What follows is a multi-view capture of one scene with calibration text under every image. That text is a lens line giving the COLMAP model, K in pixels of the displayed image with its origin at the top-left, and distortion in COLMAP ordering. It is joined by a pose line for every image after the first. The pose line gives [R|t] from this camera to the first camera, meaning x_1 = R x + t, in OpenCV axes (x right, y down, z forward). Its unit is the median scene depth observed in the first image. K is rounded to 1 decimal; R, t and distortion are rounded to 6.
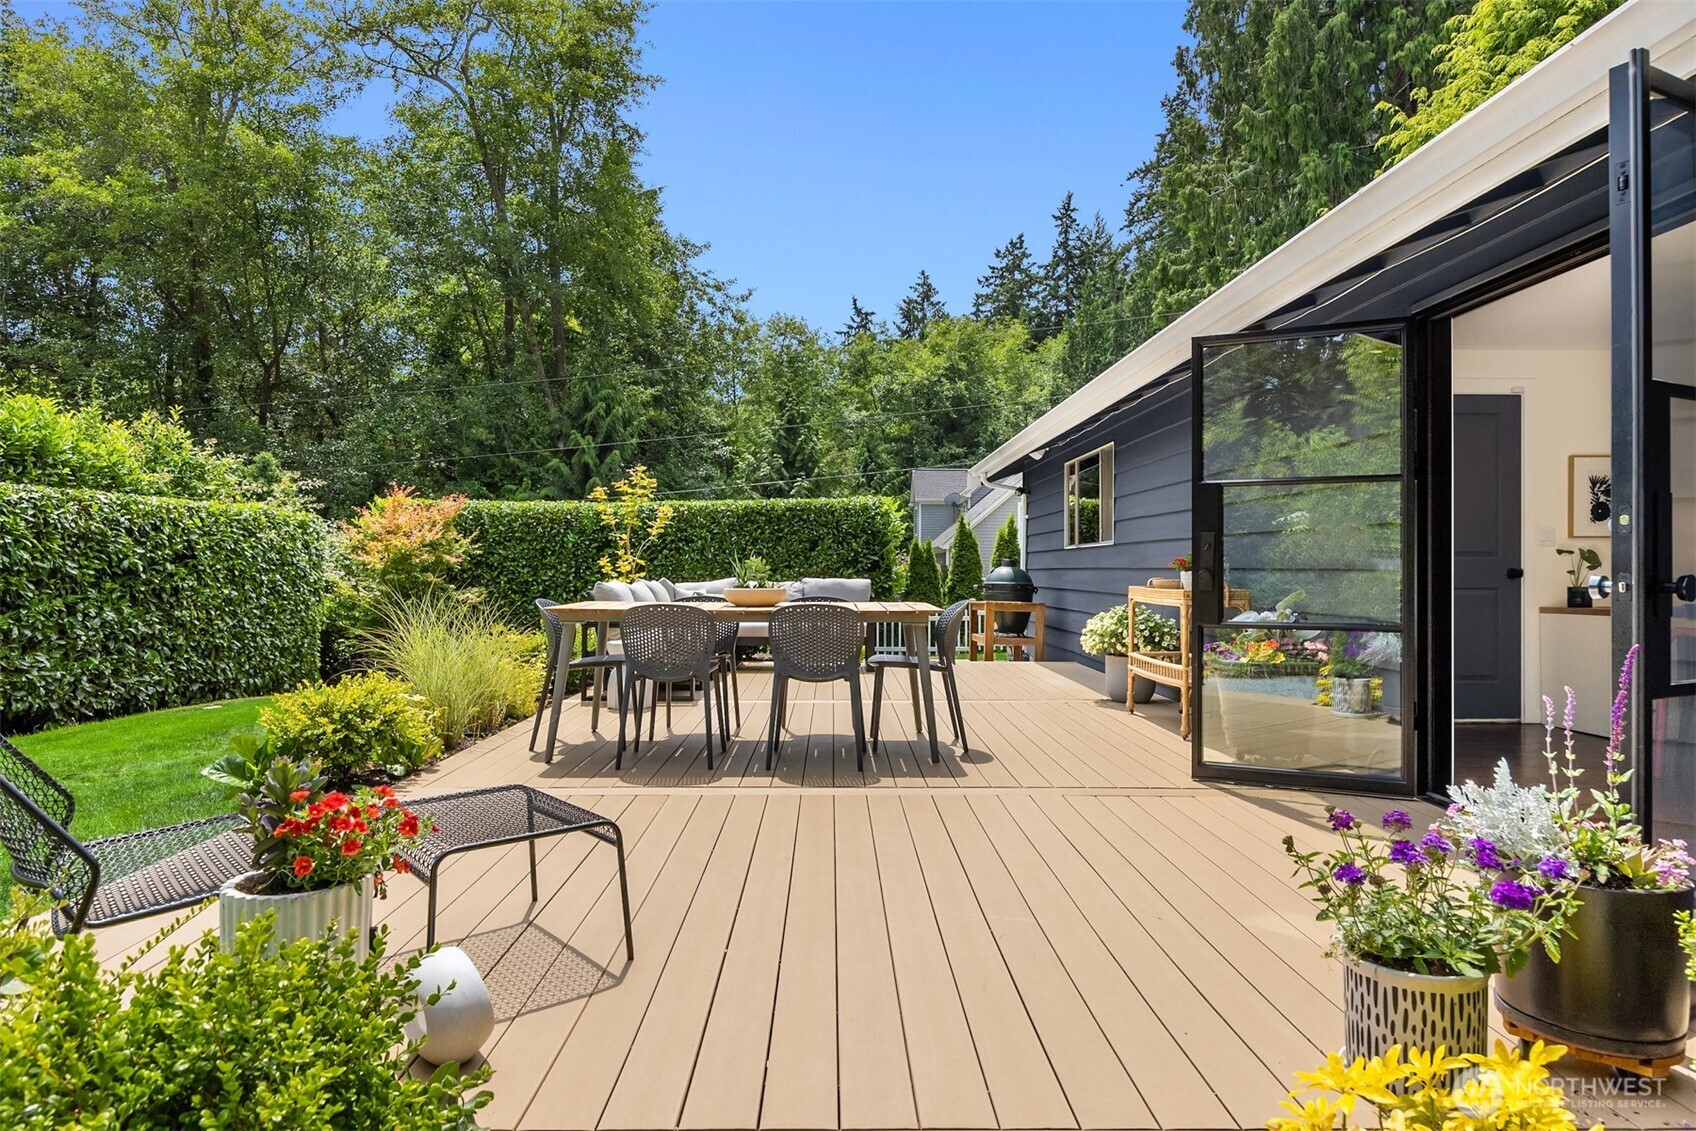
lens RADIAL K [[1000.9, 0, 839.1], [0, 1000.9, 561.4], [0, 0, 1]] dist [-0.004933, -0.000098]
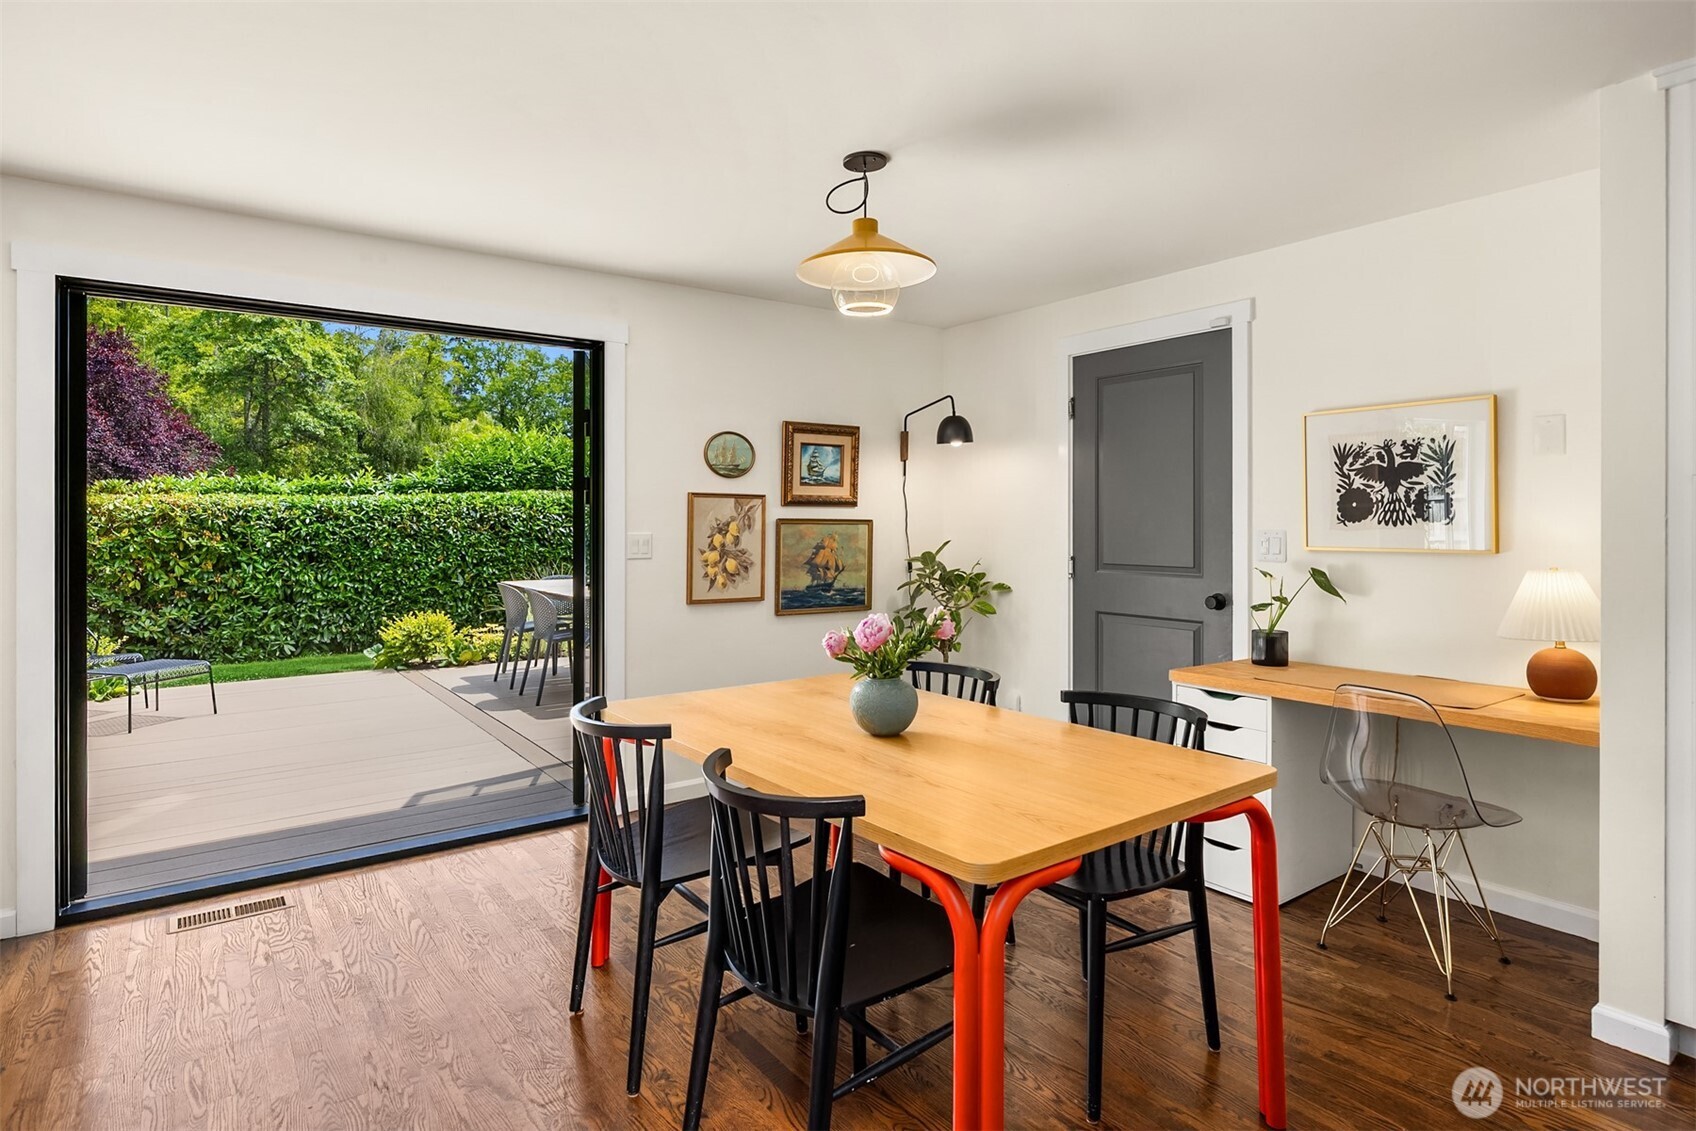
lens RADIAL K [[909.8, 0, 840.7], [0, 909.8, 521.7], [0, 0, 1]] dist [-0.003149, -0.000148]
pose [[0.582847, -0.001643, -0.812580, 0.338764], [0.004735, 0.999988, 0.001375, -0.014213], [0.812568, -0.004649, 0.582848, 0.149927]]
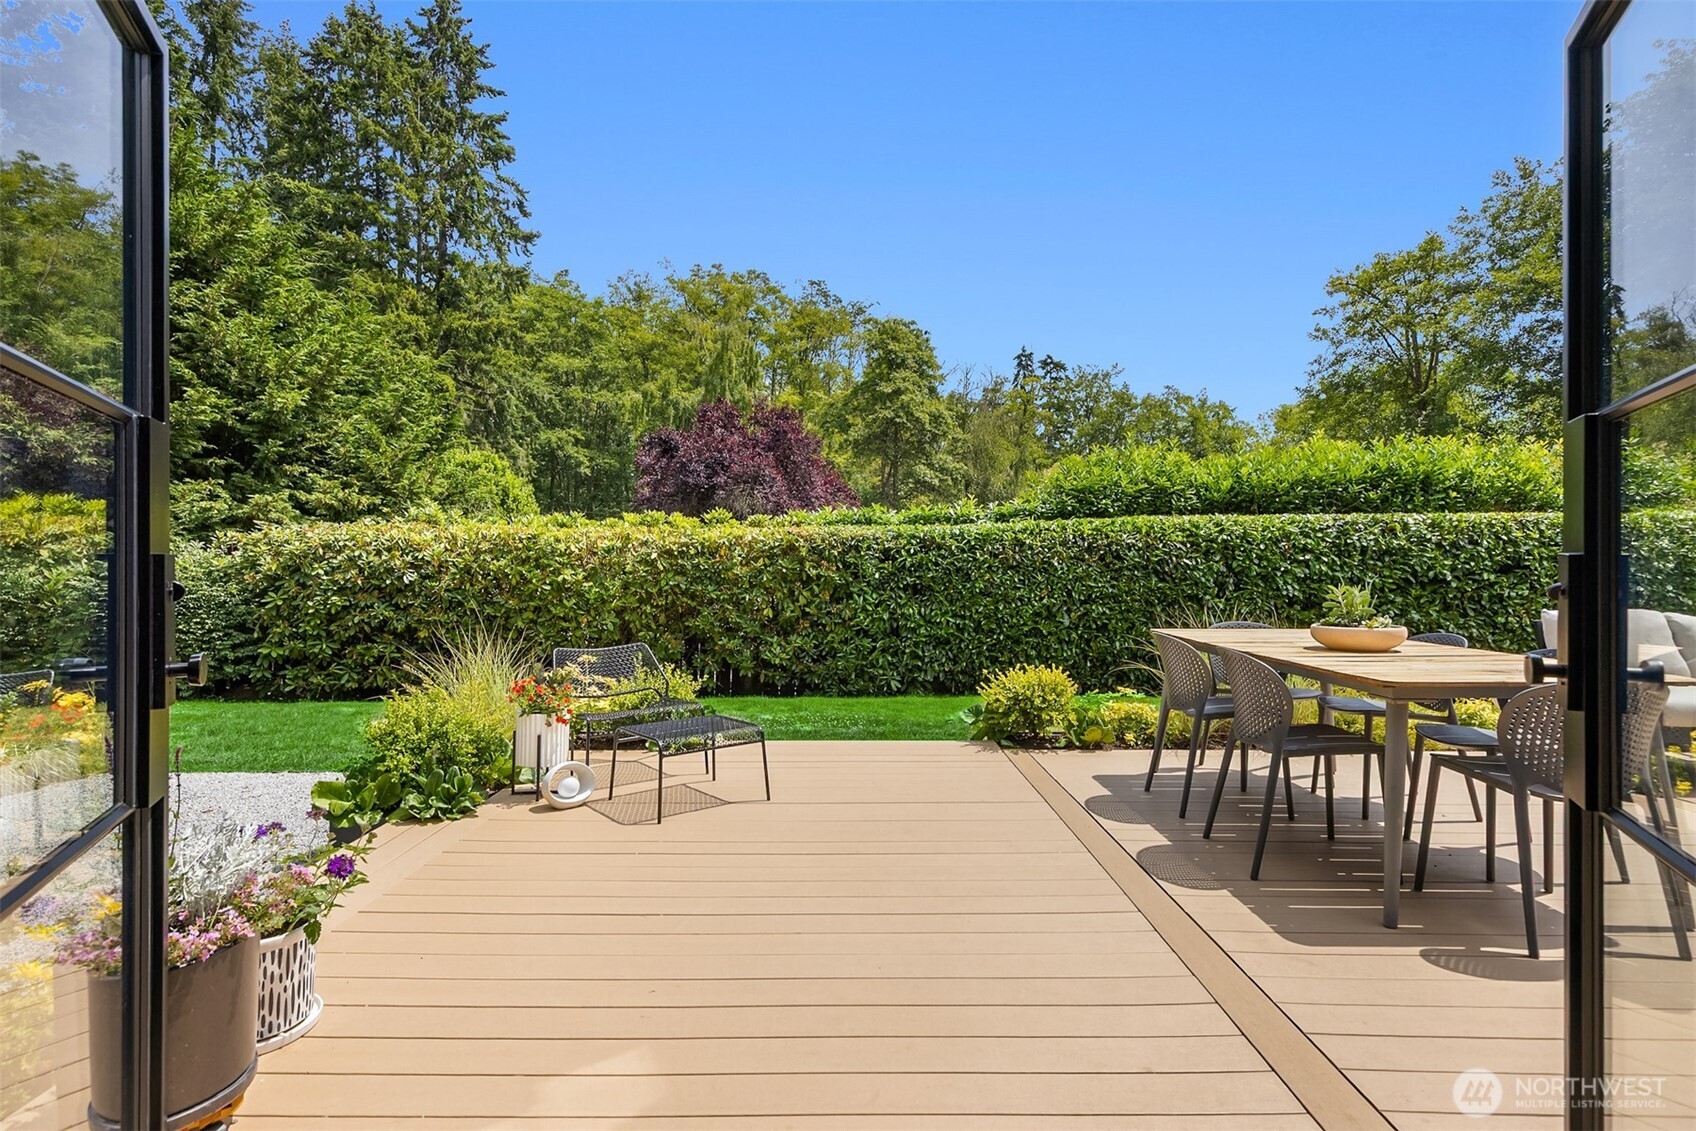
lens RADIAL K [[859.5, 0, 840.8], [0, 859.5, 564.0], [0, 0, 1]] dist [0.001235, -0.000262]
pose [[-0.011483, -0.001420, -0.999933, 0.169109], [0.004847, 0.999987, -0.001476, -0.006200], [0.999922, -0.004864, -0.011476, 0.177513]]
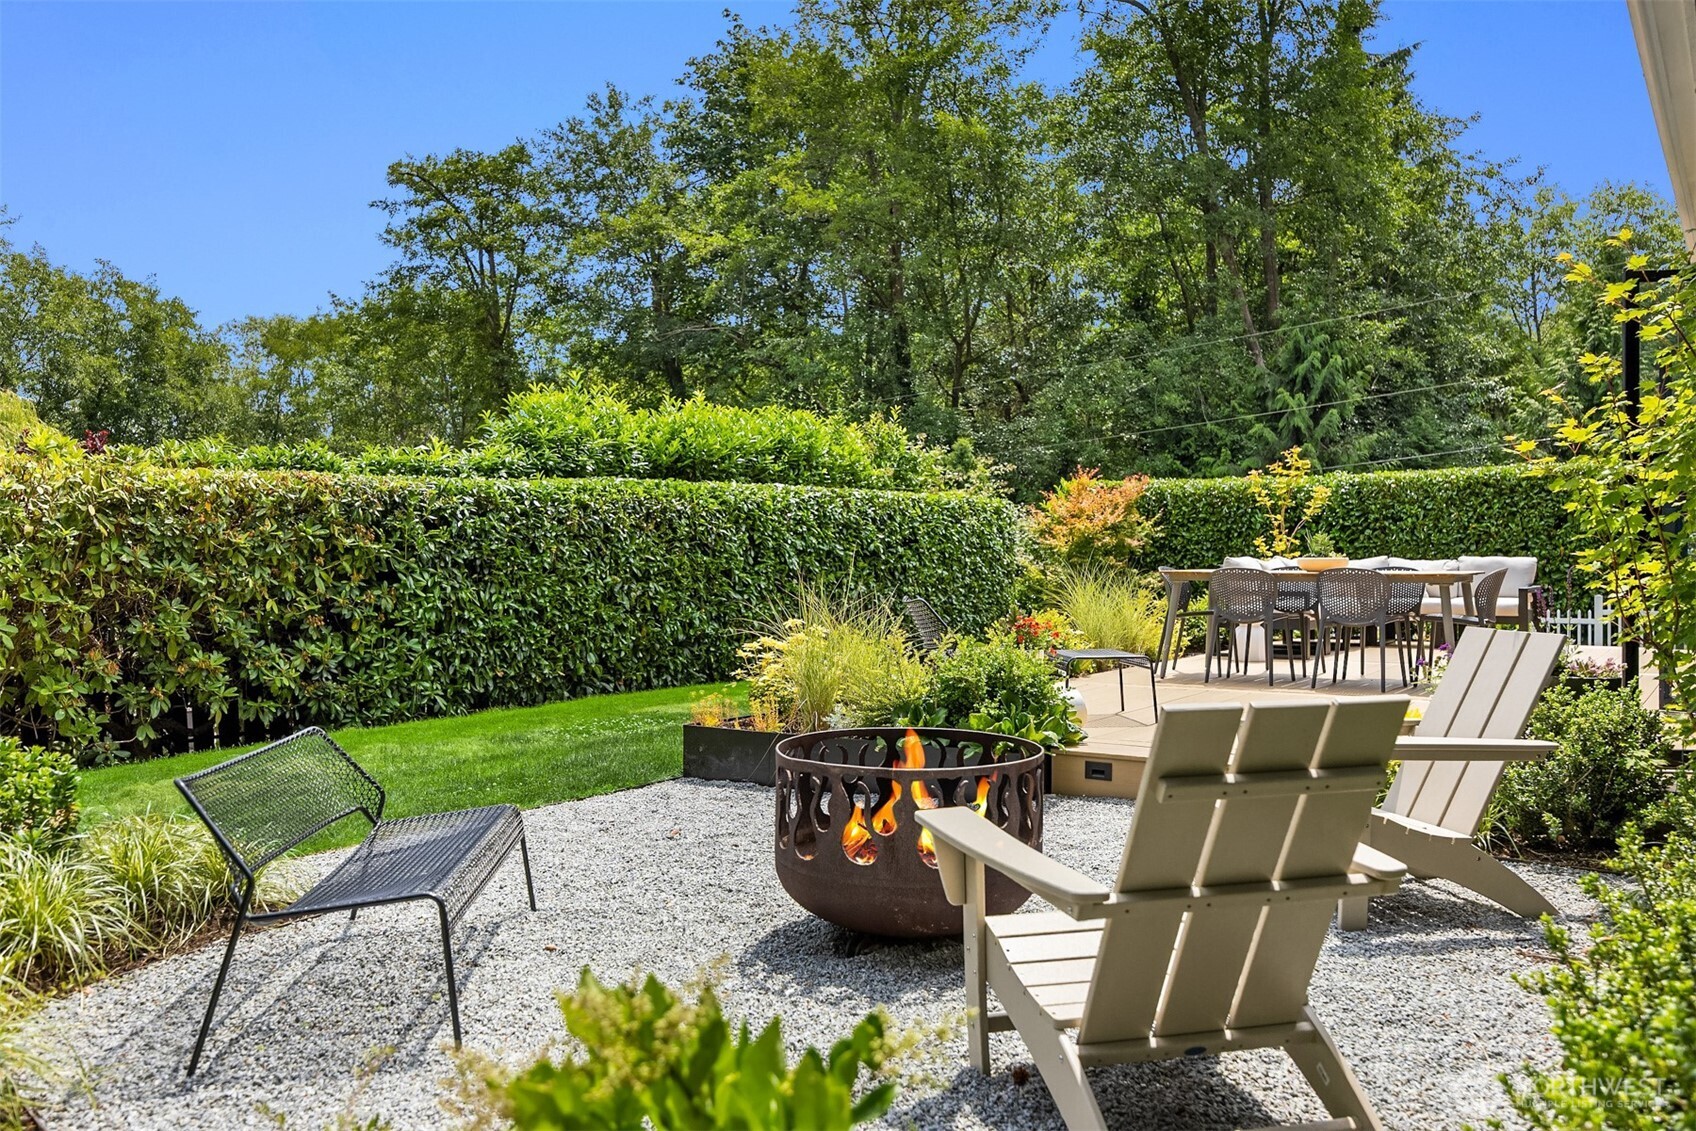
lens RADIAL K [[1364.7, 0, 848.0], [0, 1364.7, 565.5], [0, 0, 1]] dist [-0.000141, 0.003122]
pose [[0.828398, 0.000648, -0.560140, 0.113675], [0.006278, 0.999926, 0.010441, 0.004218], [0.560105, -0.012166, 0.828332, -0.229439]]
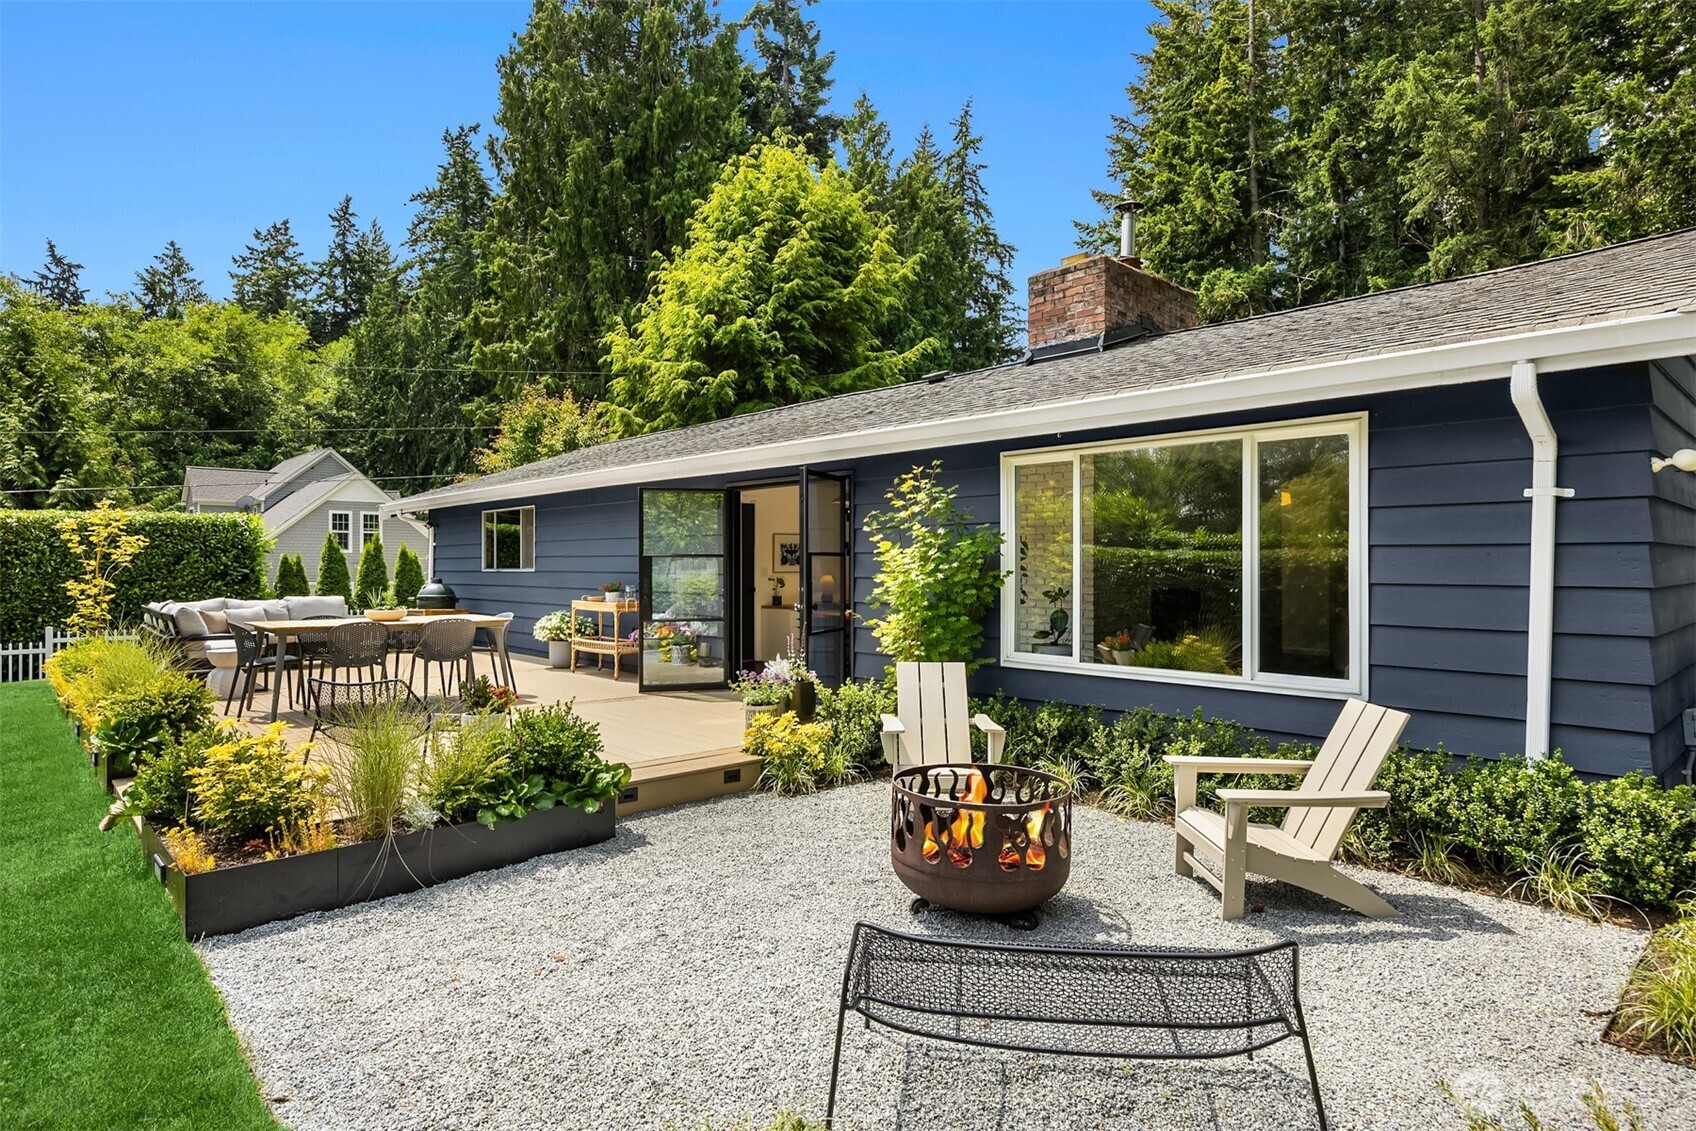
lens RADIAL K [[933.0, 0, 848.0], [0, 933.0, 565.5], [0, 0, 1]] dist [-0.002576, 0.000275]
pose [[0.738747, -0.001266, 0.673982, -0.162306], [-0.003253, 0.999980, 0.005444, -0.016708], [-0.673976, -0.006214, 0.738728, -0.190684]]
